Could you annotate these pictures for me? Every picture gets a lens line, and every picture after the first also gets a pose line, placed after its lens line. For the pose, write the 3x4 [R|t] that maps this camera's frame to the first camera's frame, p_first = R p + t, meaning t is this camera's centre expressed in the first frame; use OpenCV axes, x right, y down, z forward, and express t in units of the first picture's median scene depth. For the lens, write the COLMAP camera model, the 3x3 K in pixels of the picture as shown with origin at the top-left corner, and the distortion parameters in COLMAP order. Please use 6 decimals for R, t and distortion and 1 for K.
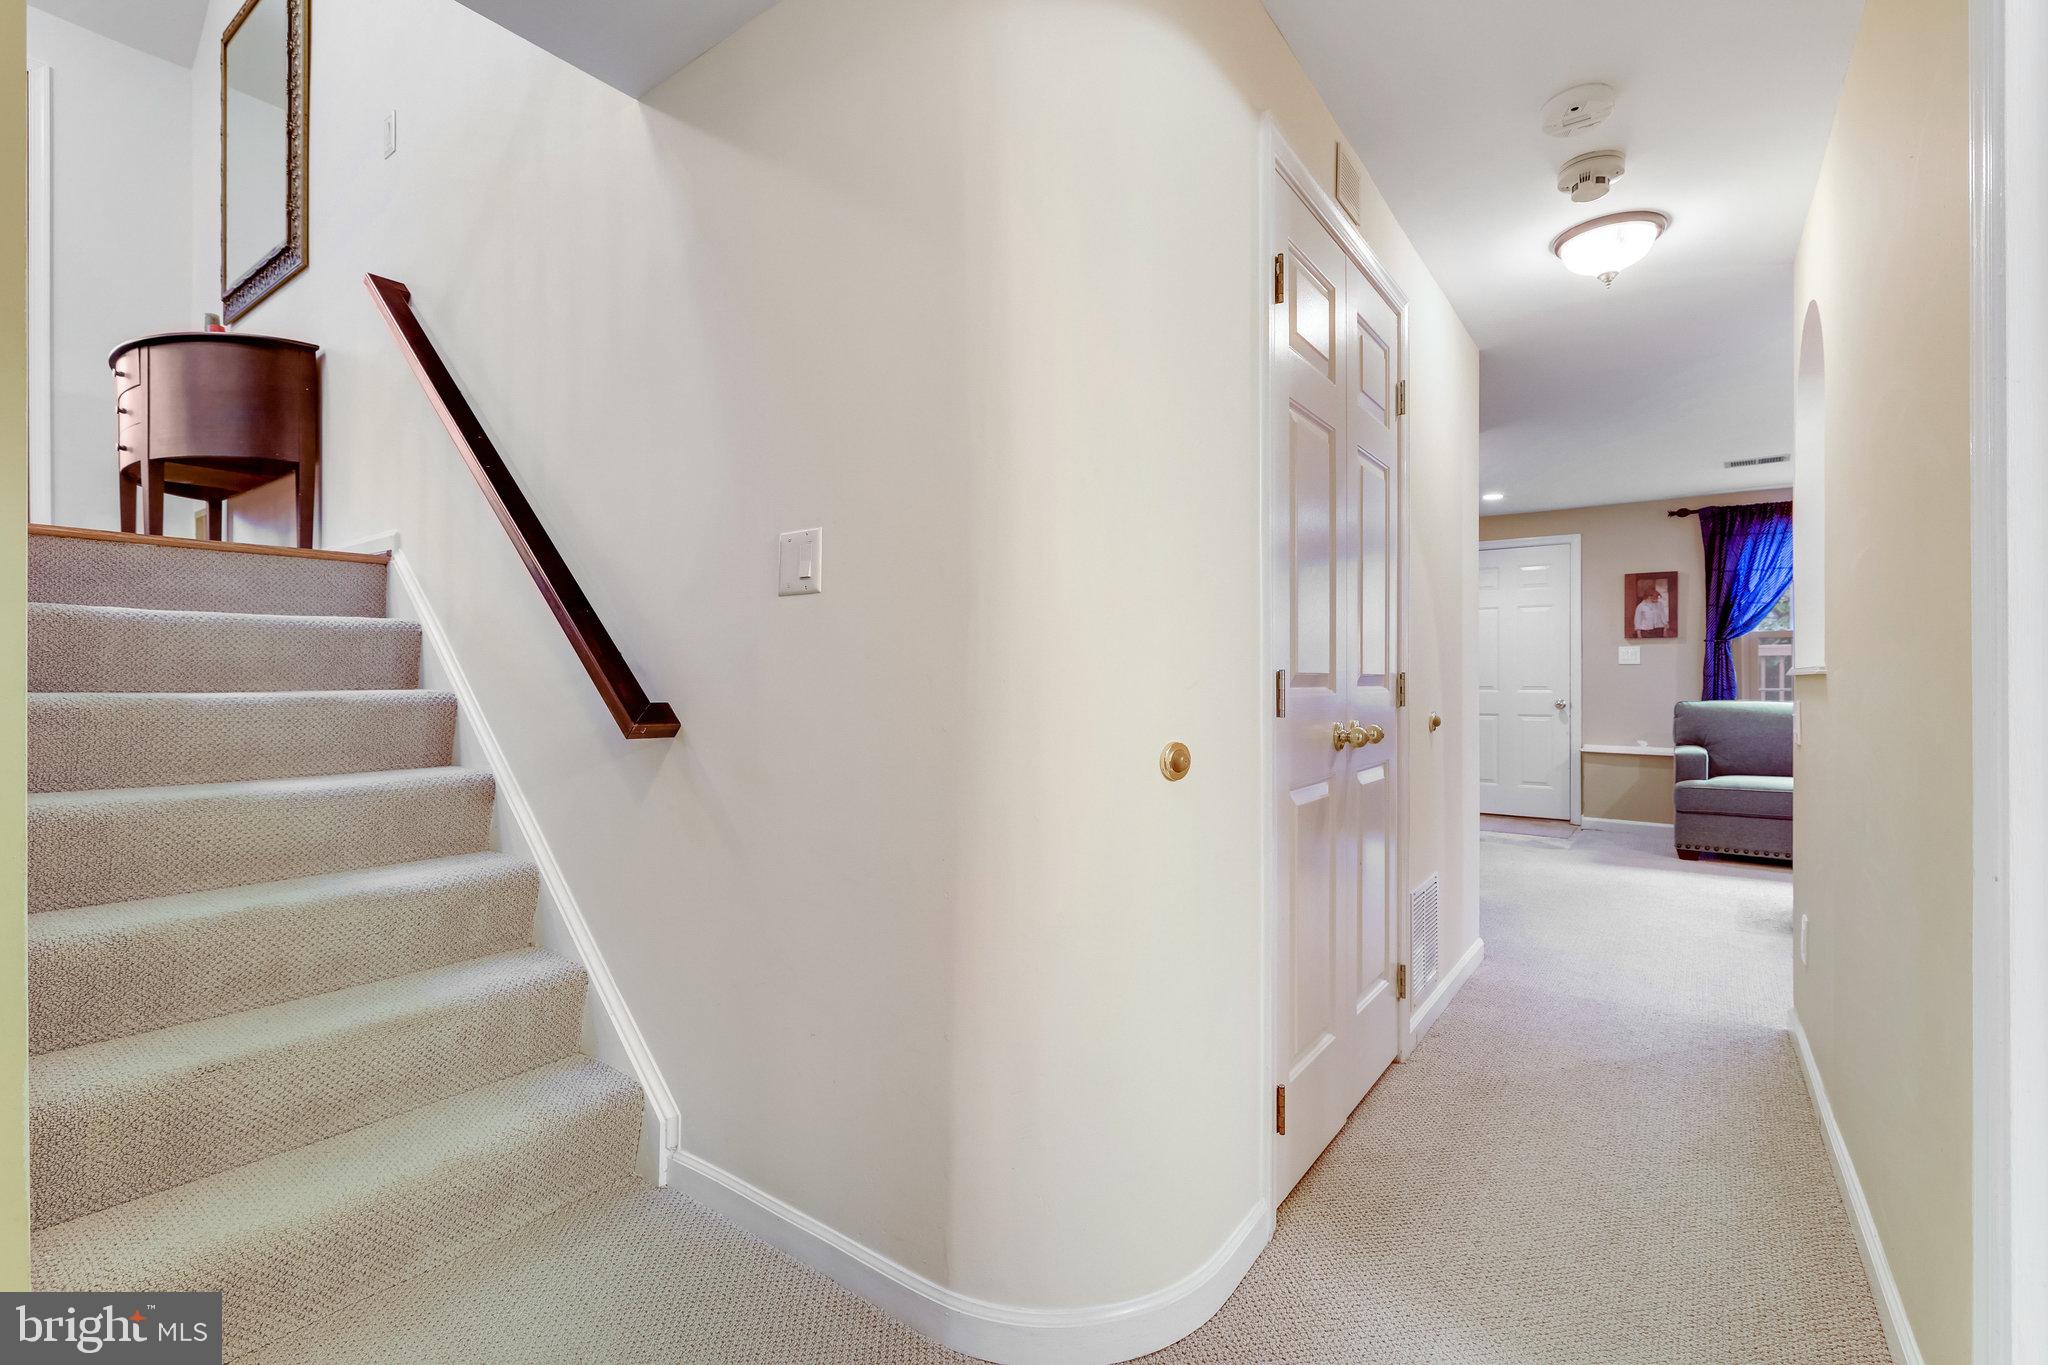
lens RADIAL K [[911.7, 0, 1024.6], [0, 911.7, 686.3], [0, 0, 1]] dist [-0.000129, -0.000007]
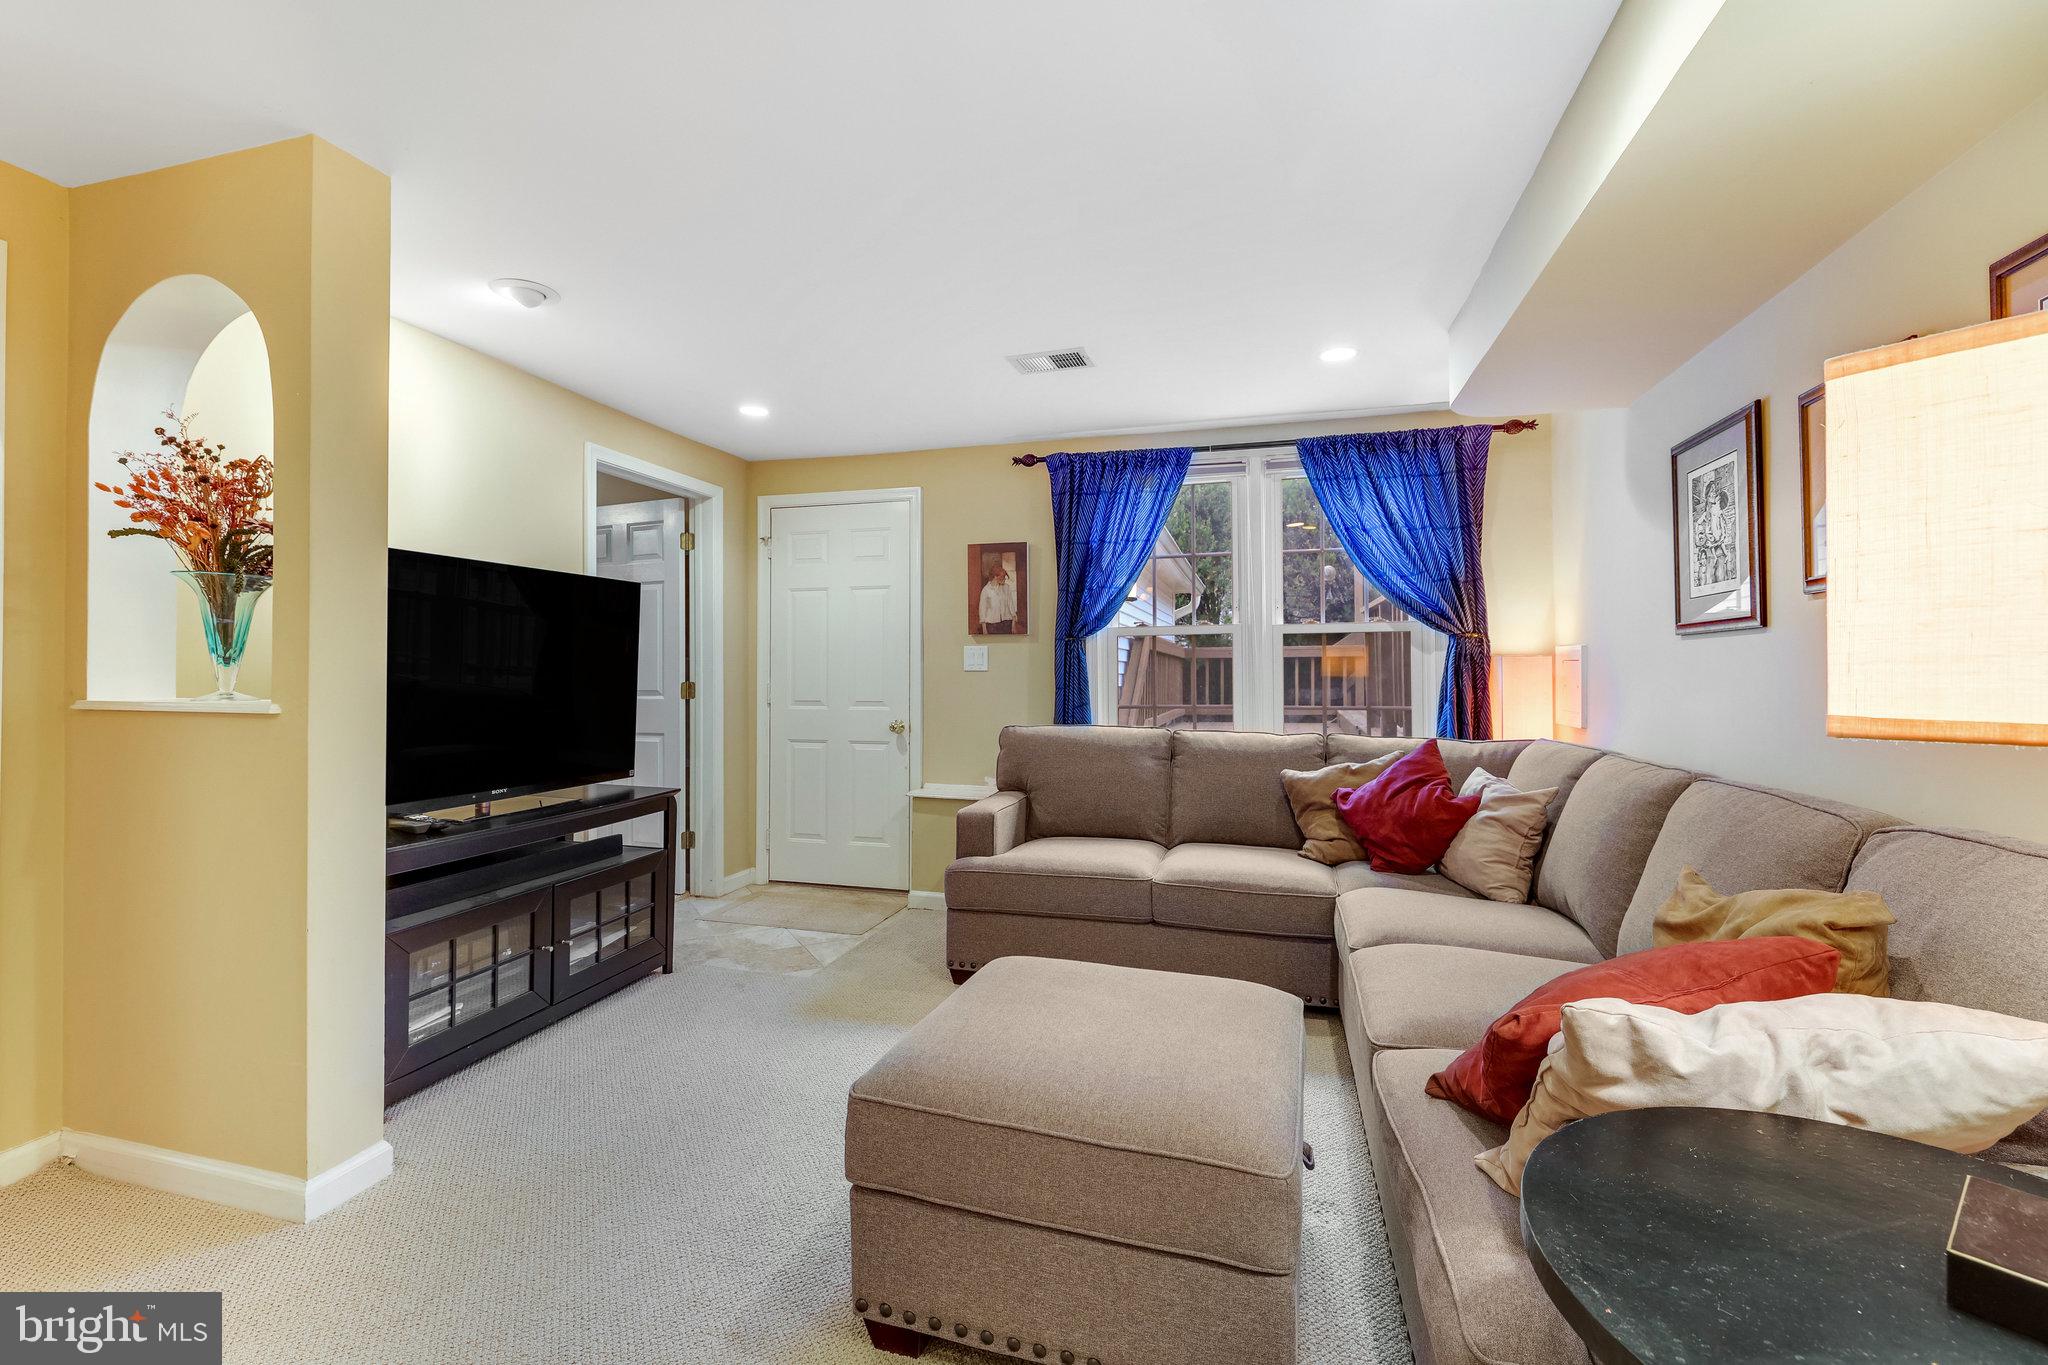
lens RADIAL K [[851.6, 0, 1021.3], [0, 851.6, 670.7], [0, 0, 1]] dist [0.000208, -0.000001]
pose [[0.941492, 0.002237, 0.337029, 0.483242], [0.001752, 0.999932, -0.011531, -0.016711], [-0.337032, 0.011447, 0.941424, 0.367112]]
